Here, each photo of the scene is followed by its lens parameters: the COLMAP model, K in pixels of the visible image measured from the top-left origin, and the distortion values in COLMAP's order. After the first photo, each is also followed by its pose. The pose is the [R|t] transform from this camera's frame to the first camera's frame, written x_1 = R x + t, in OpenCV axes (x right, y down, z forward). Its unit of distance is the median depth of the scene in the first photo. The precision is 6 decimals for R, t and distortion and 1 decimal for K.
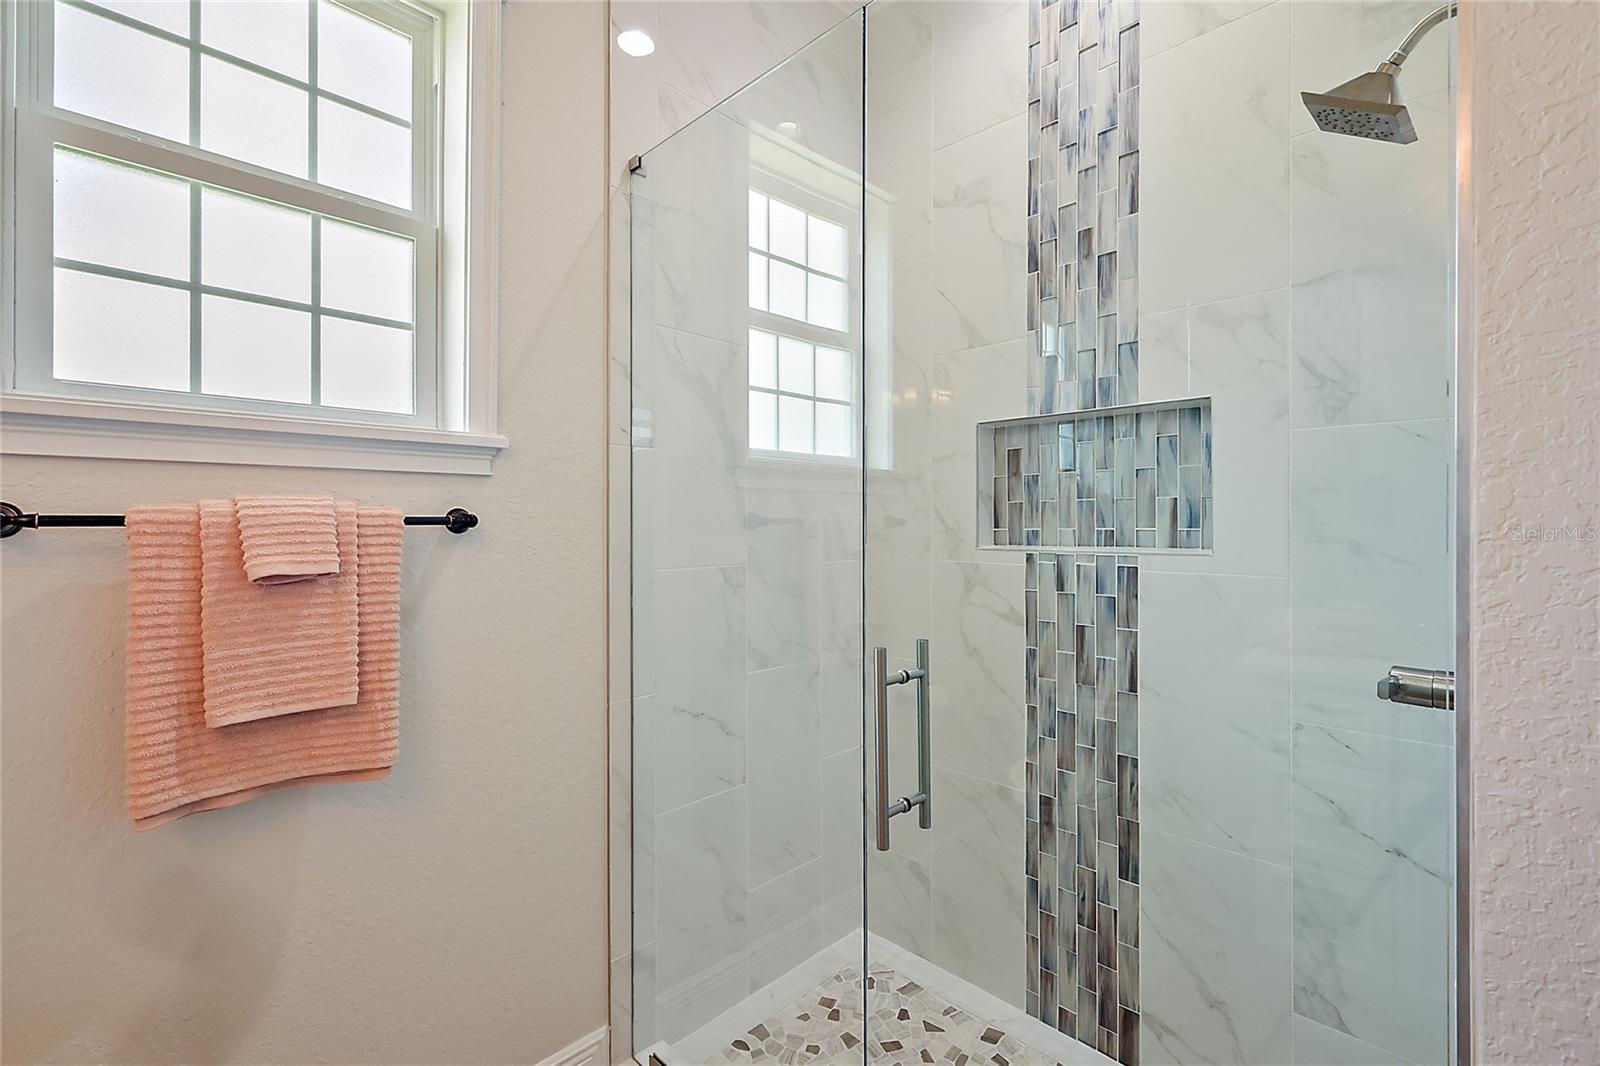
lens RADIAL K [[699.8, 0, 798.0], [0, 699.8, 522.4], [0, 0, 1]] dist [0.004023, 0.000019]
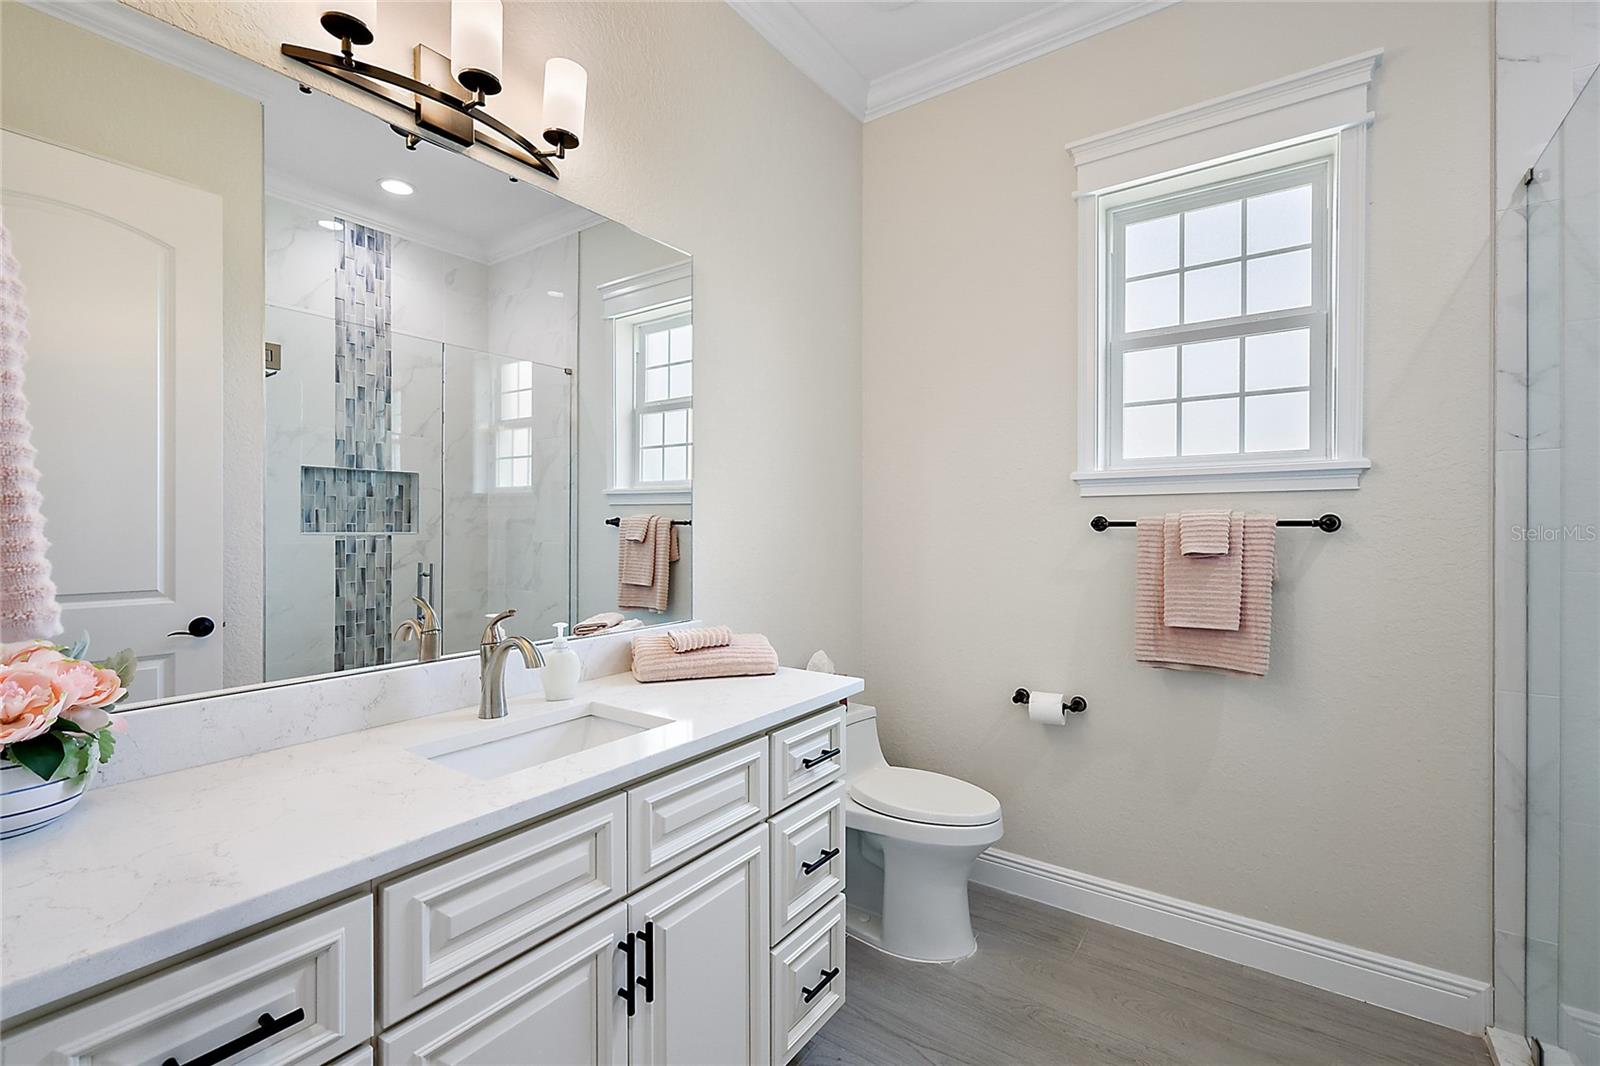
lens RADIAL K [[699.8, 0, 798.8], [0, 699.8, 528.1], [0, 0, 1]] dist [0.004023, 0.000019]
pose [[0.157110, 0.002769, -0.987577, 0.861457], [0.002200, 0.999993, 0.003154, 0.000732], [0.987579, -0.002668, 0.157102, -0.315010]]
